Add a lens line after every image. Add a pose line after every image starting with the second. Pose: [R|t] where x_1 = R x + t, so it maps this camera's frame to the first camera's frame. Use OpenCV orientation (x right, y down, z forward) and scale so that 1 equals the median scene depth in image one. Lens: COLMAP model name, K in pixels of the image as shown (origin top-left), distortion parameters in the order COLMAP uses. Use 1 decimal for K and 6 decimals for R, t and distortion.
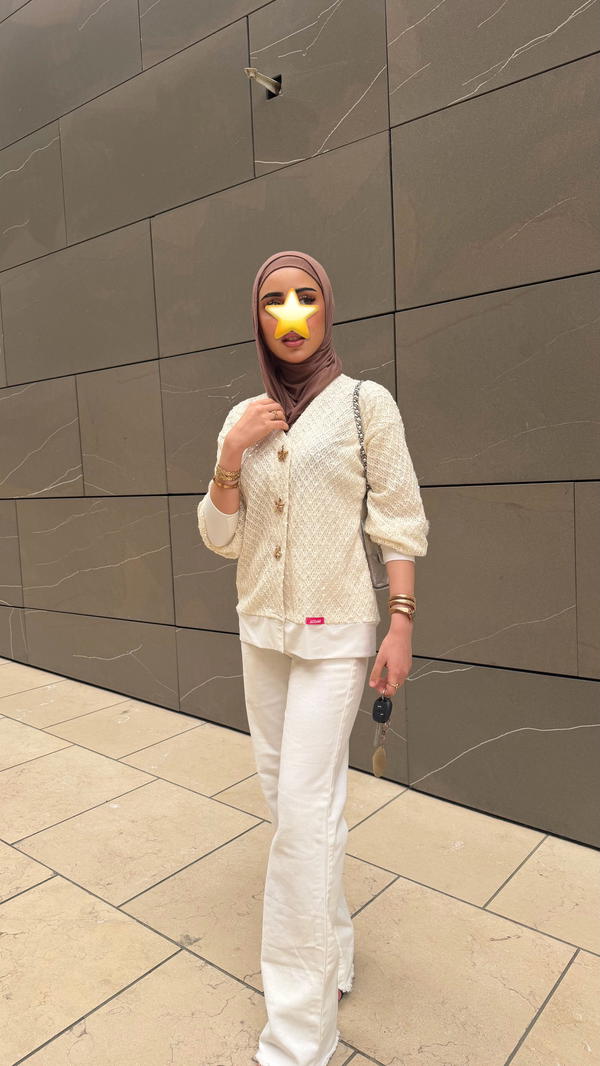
lens RADIAL K [[751.7, 0, 299.2], [0, 751.7, 560.9], [0, 0, 1]] dist [0.030392, -0.037826]
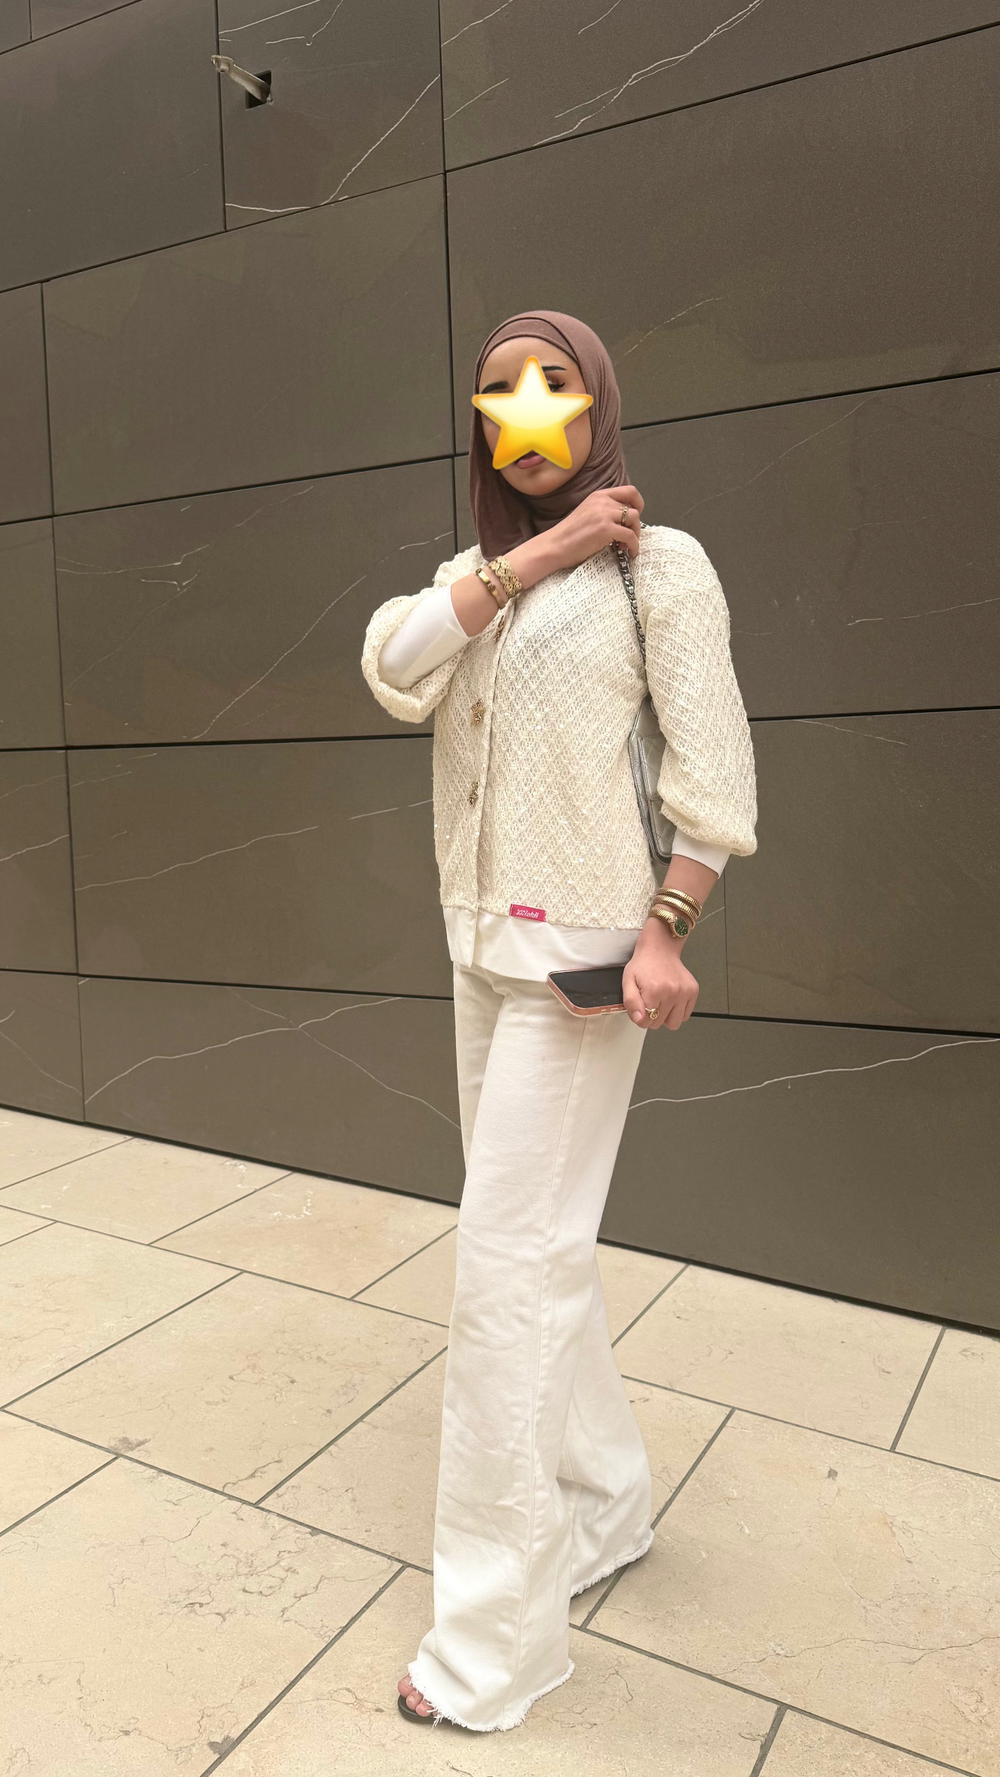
lens RADIAL K [[1321.5, 0, 500.0], [0, 1321.5, 888.5], [0, 0, 1]] dist [-0.005987, -0.003030]
pose [[0.984688, 0.000549, 0.174325, -0.030048], [0.003288, 0.999759, -0.021724, 0.063301], [-0.174295, 0.021965, 0.984448, -0.100963]]
